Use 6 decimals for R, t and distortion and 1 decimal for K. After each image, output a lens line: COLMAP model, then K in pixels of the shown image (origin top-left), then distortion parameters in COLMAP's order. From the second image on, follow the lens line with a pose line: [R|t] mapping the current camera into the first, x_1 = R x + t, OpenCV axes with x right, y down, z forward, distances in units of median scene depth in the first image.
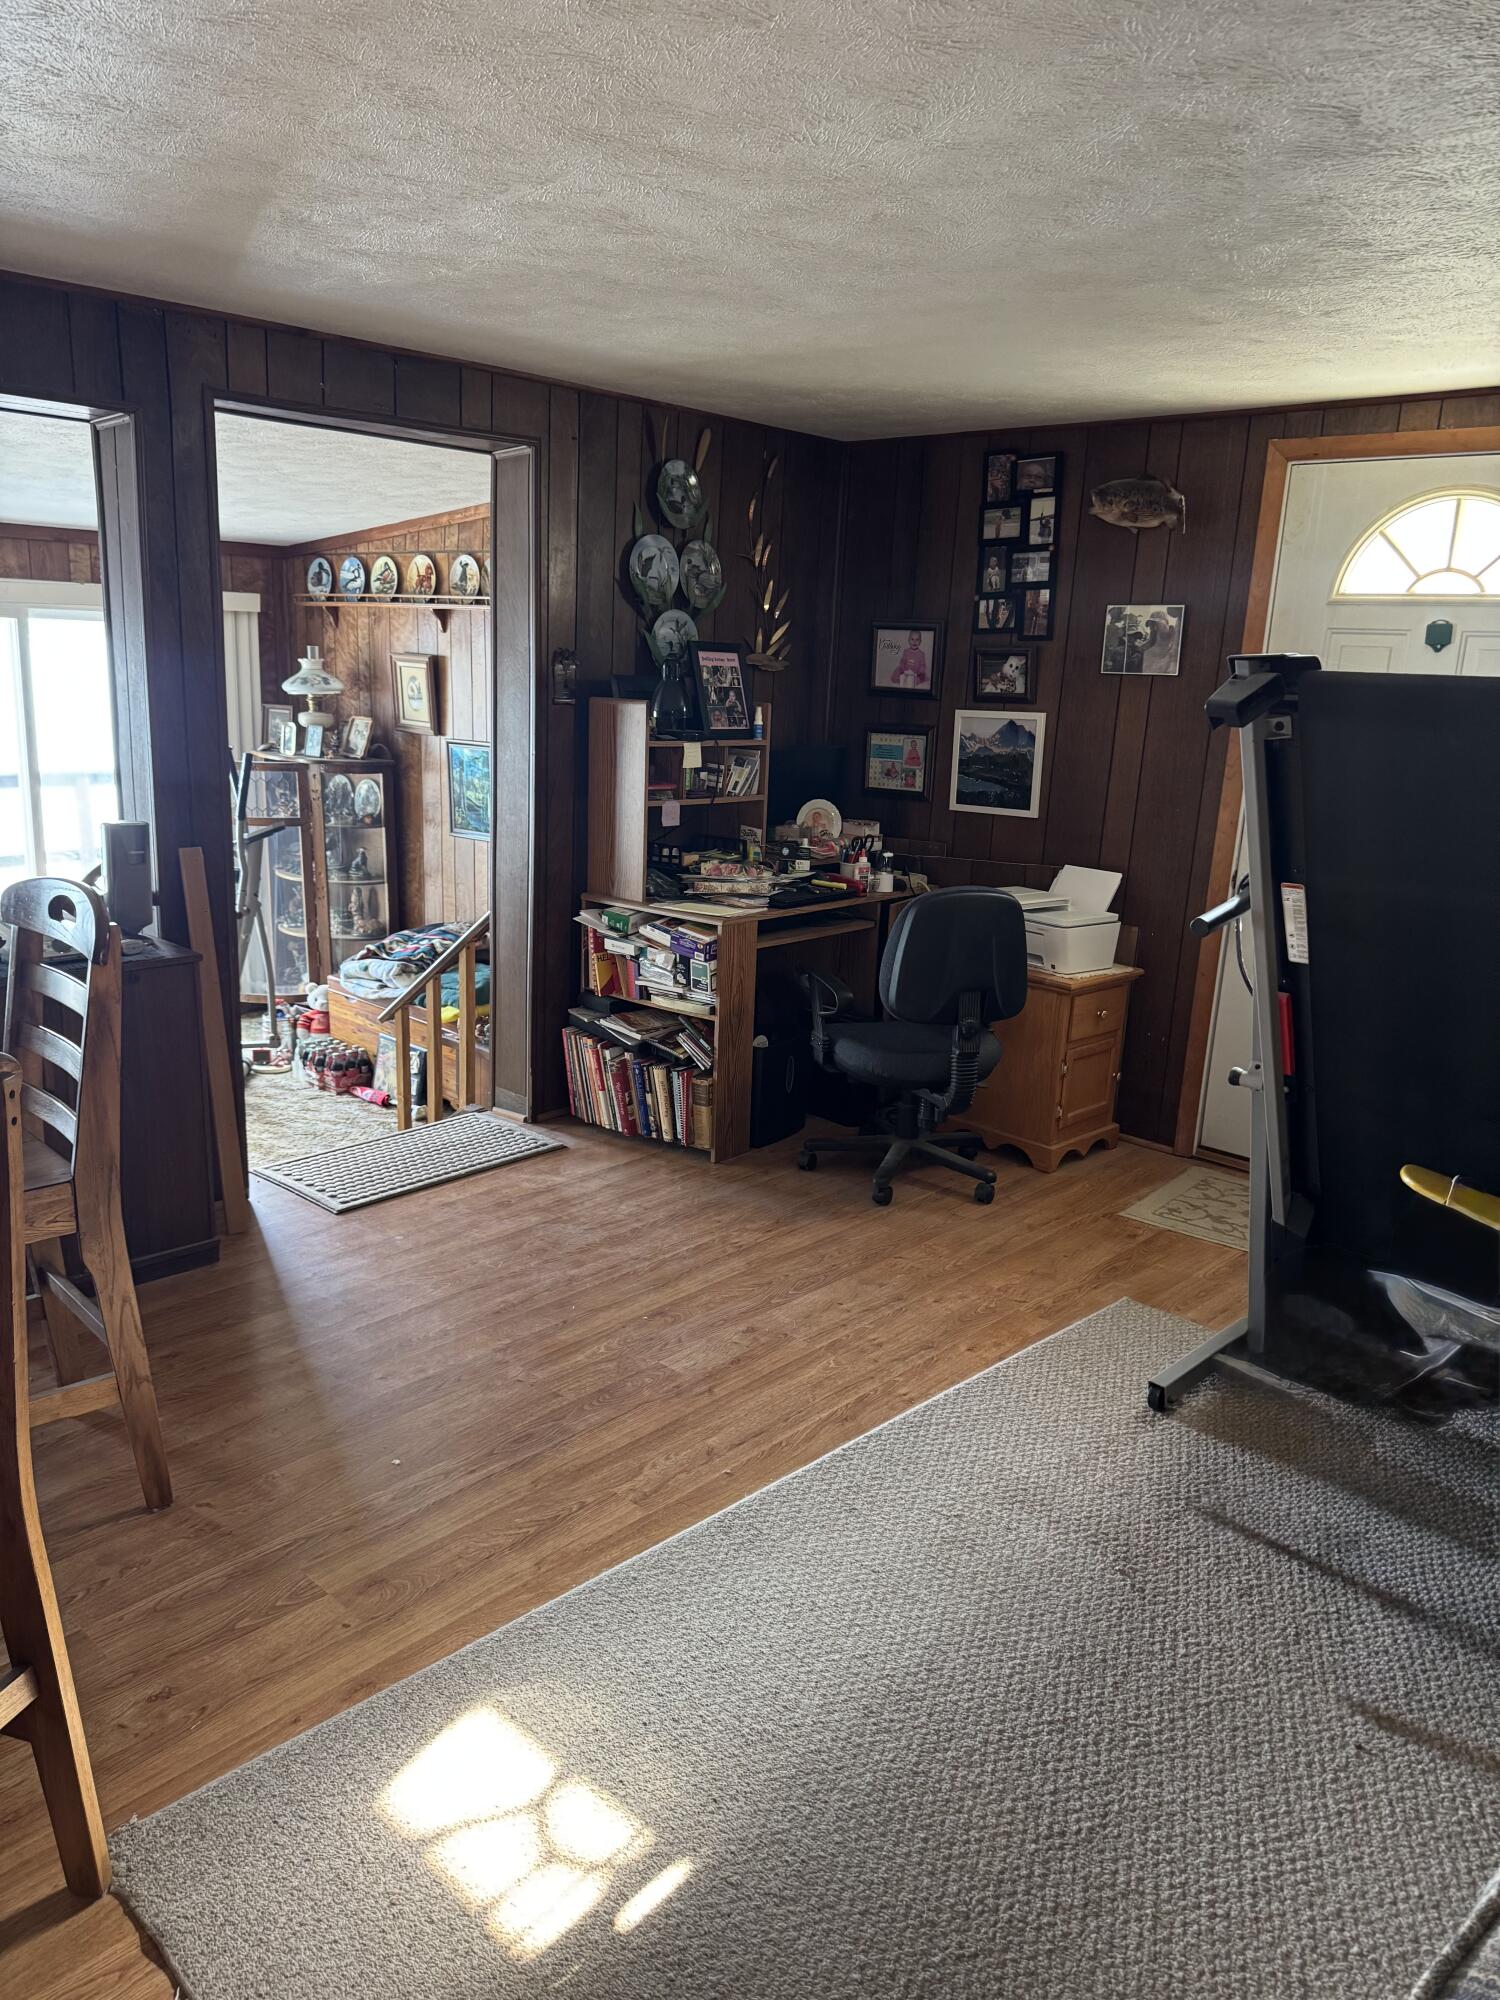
lens RADIAL K [[1380.5, 0, 743.1], [0, 1380.5, 1023.5], [0, 0, 1]] dist [0.162965, -0.318679]
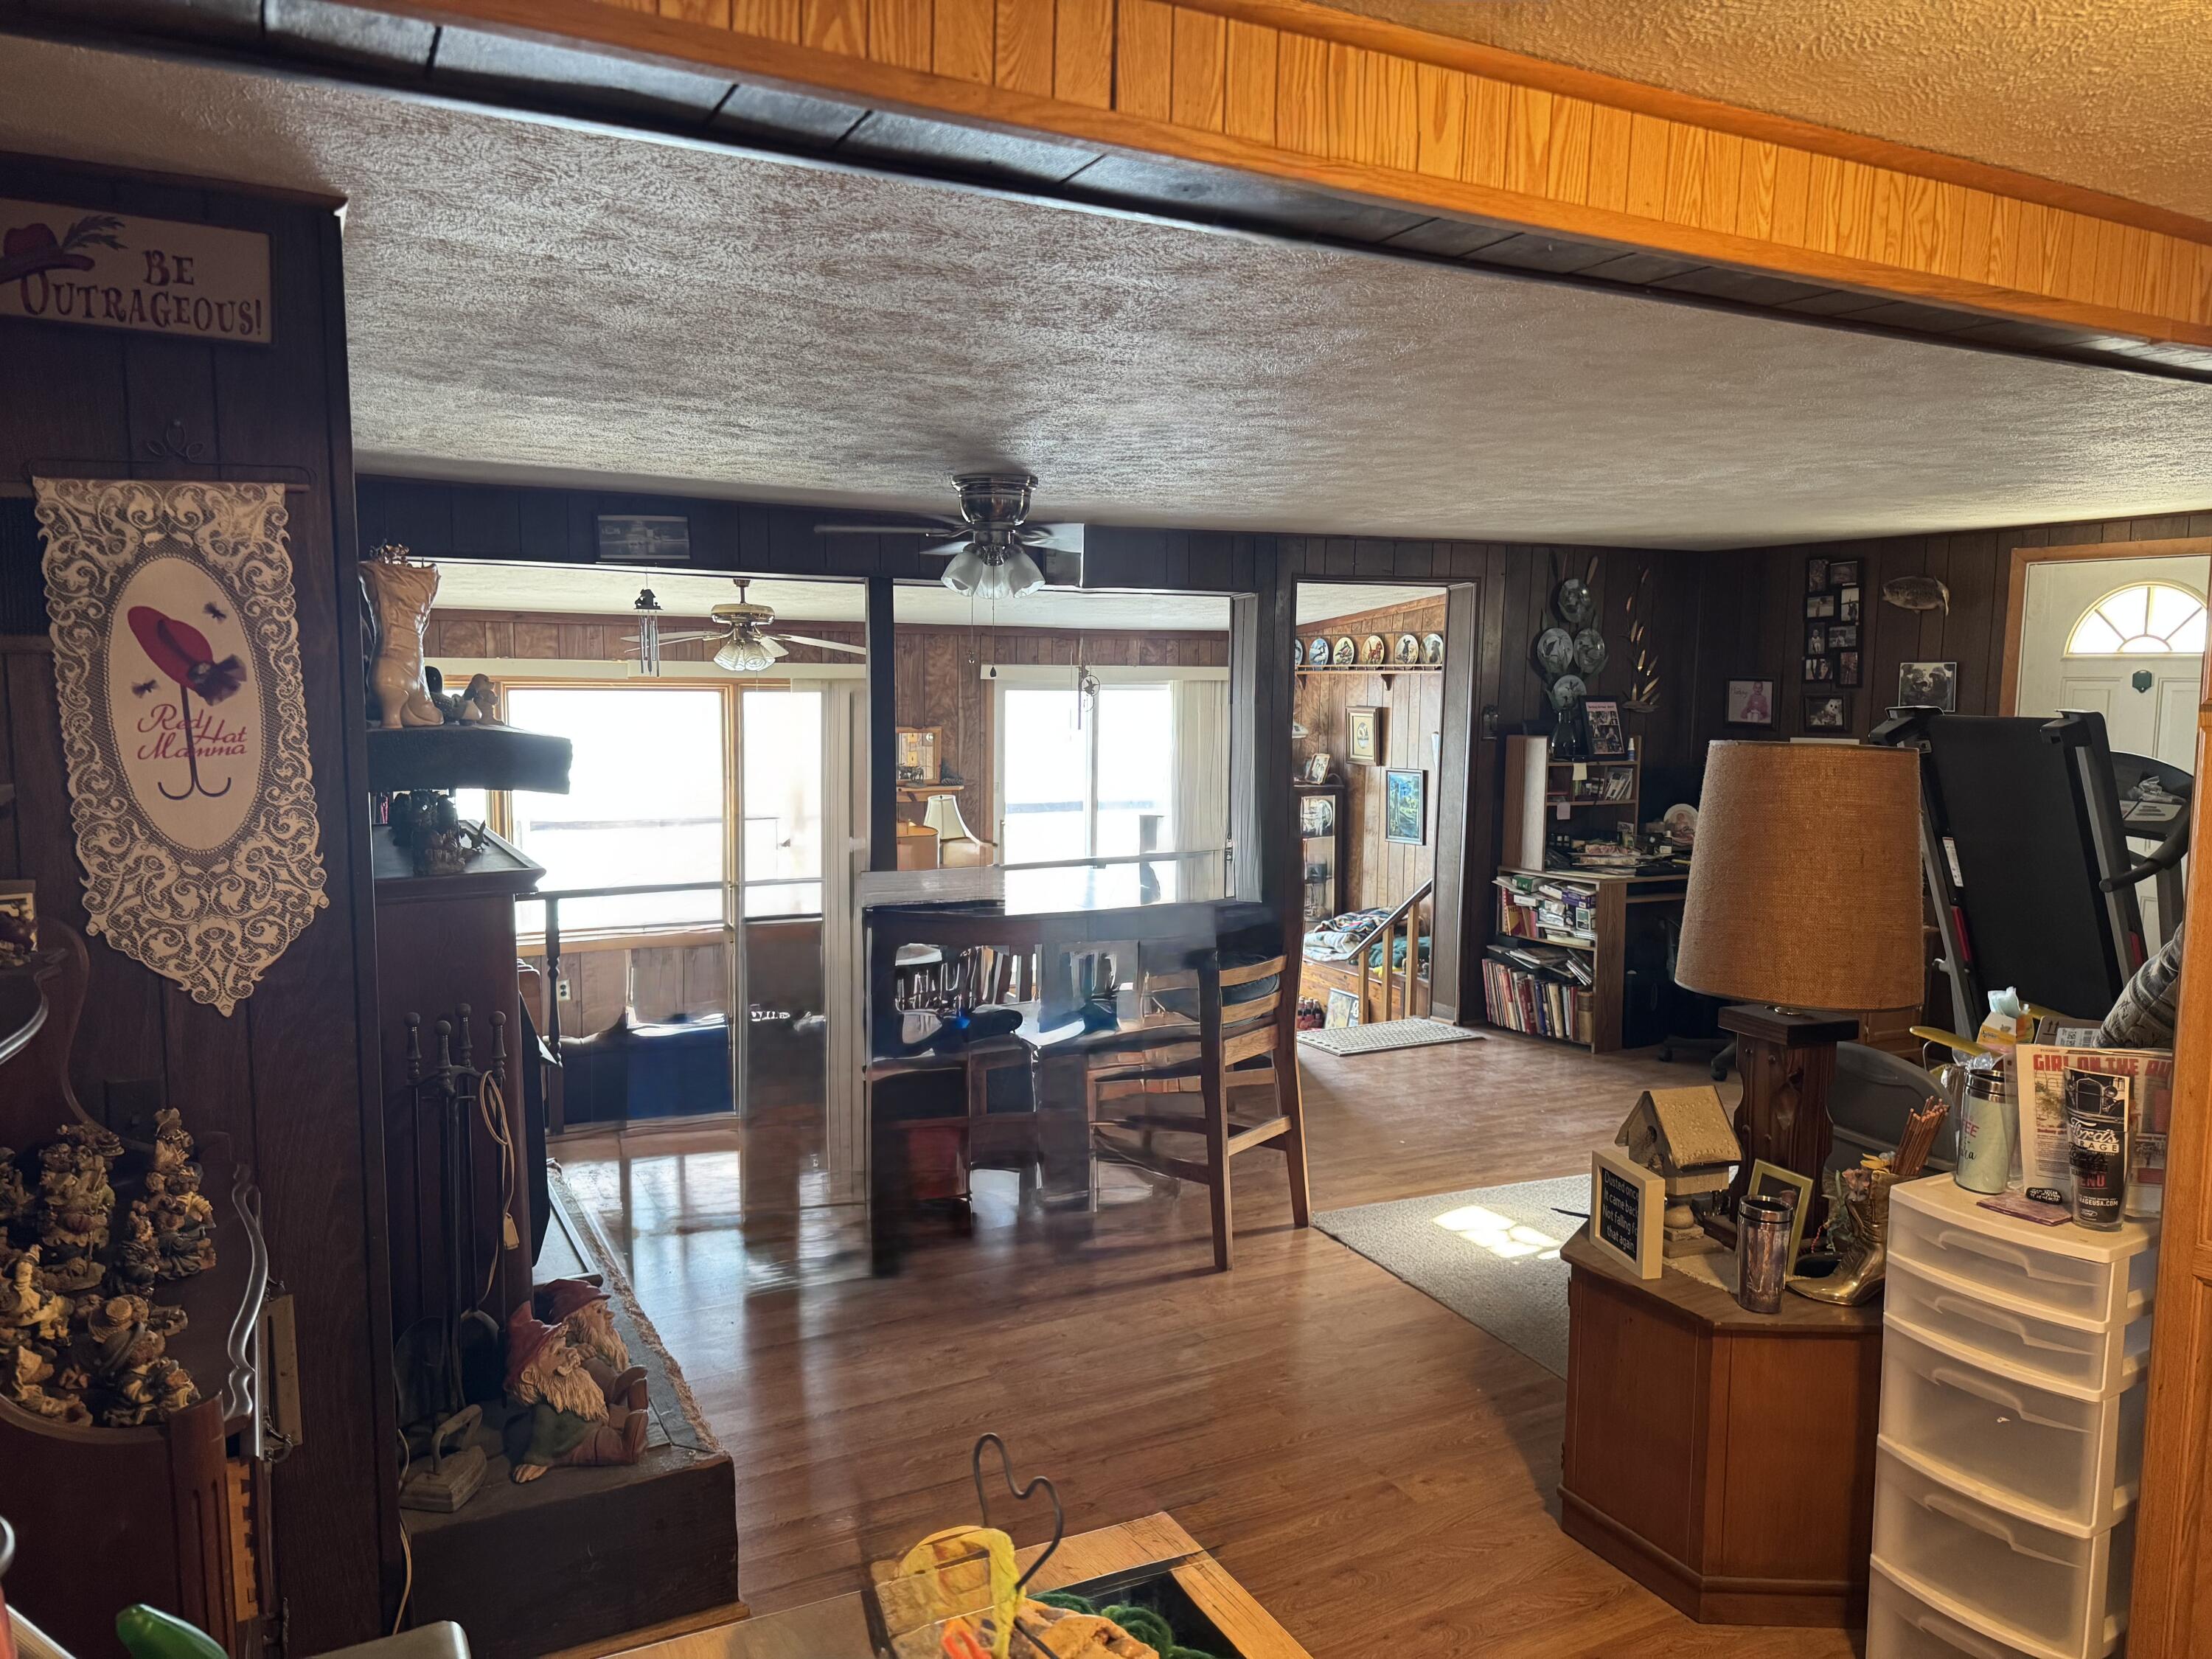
lens RADIAL K [[1540.4, 0, 1111.0], [0, 1540.4, 835.3], [0, 0, 1]] dist [0.167377, -0.305210]
pose [[0.942732, 0.001578, -0.333548, 0.044499], [-0.056239, 0.986425, -0.154285, 0.148553], [0.328776, 0.164208, 0.930023, -0.652724]]
